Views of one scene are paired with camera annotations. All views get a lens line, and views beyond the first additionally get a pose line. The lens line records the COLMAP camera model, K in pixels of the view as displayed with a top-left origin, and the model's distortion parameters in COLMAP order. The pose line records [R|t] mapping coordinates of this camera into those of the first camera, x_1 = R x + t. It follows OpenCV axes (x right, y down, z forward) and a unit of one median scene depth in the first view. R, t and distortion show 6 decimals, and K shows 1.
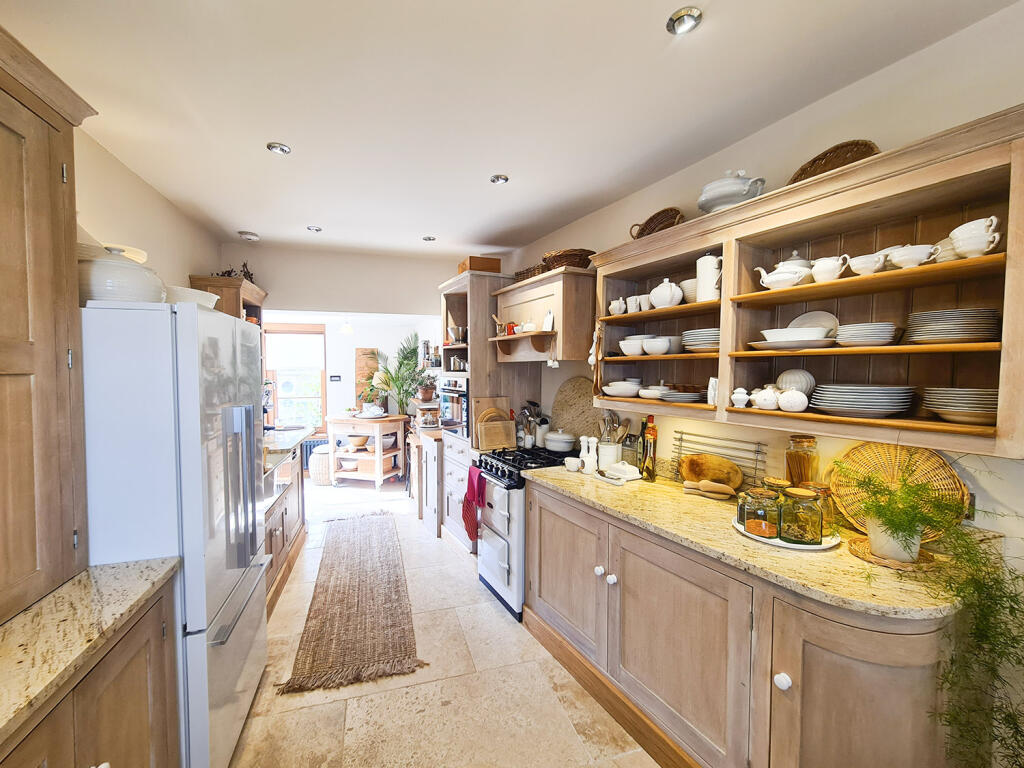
lens RADIAL K [[437.2, 0, 510.7], [0, 437.2, 380.6], [0, 0, 1]] dist [0.004567, 0.000526]
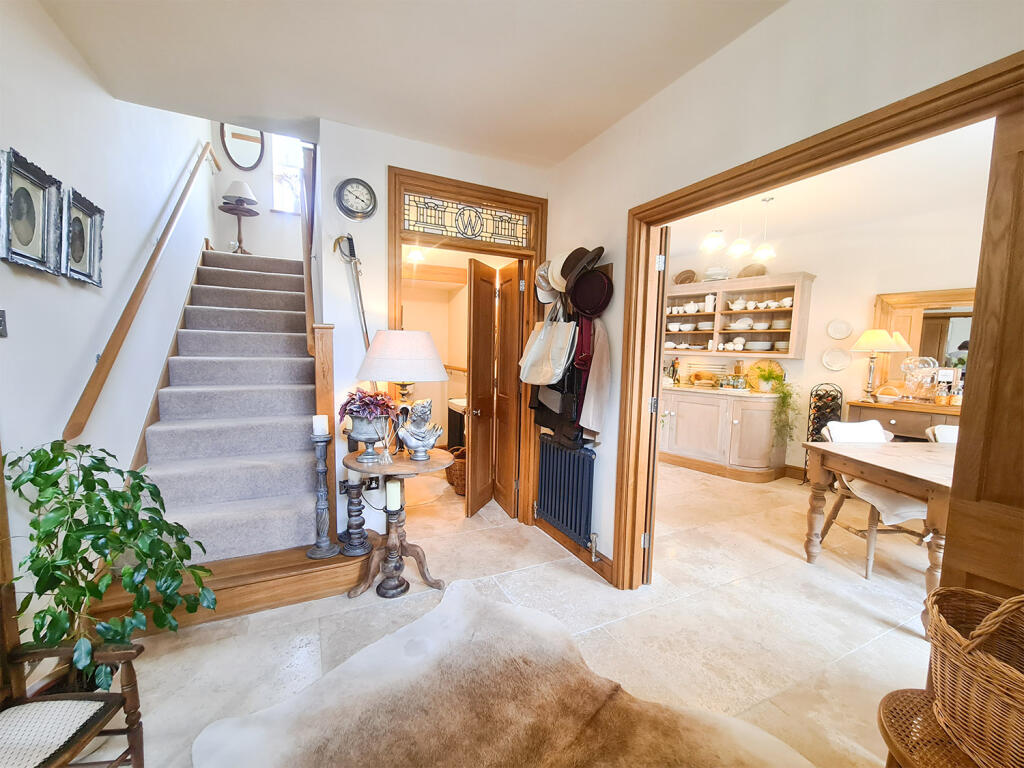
lens RADIAL K [[437.2, 0, 508.6], [0, 437.2, 390.3], [0, 0, 1]] dist [0.004567, 0.000526]
pose [[0.983048, -0.000700, 0.183346, -1.393438], [-0.012683, 0.997338, 0.071810, 0.137670], [-0.182909, -0.072919, 0.980422, -1.610972]]
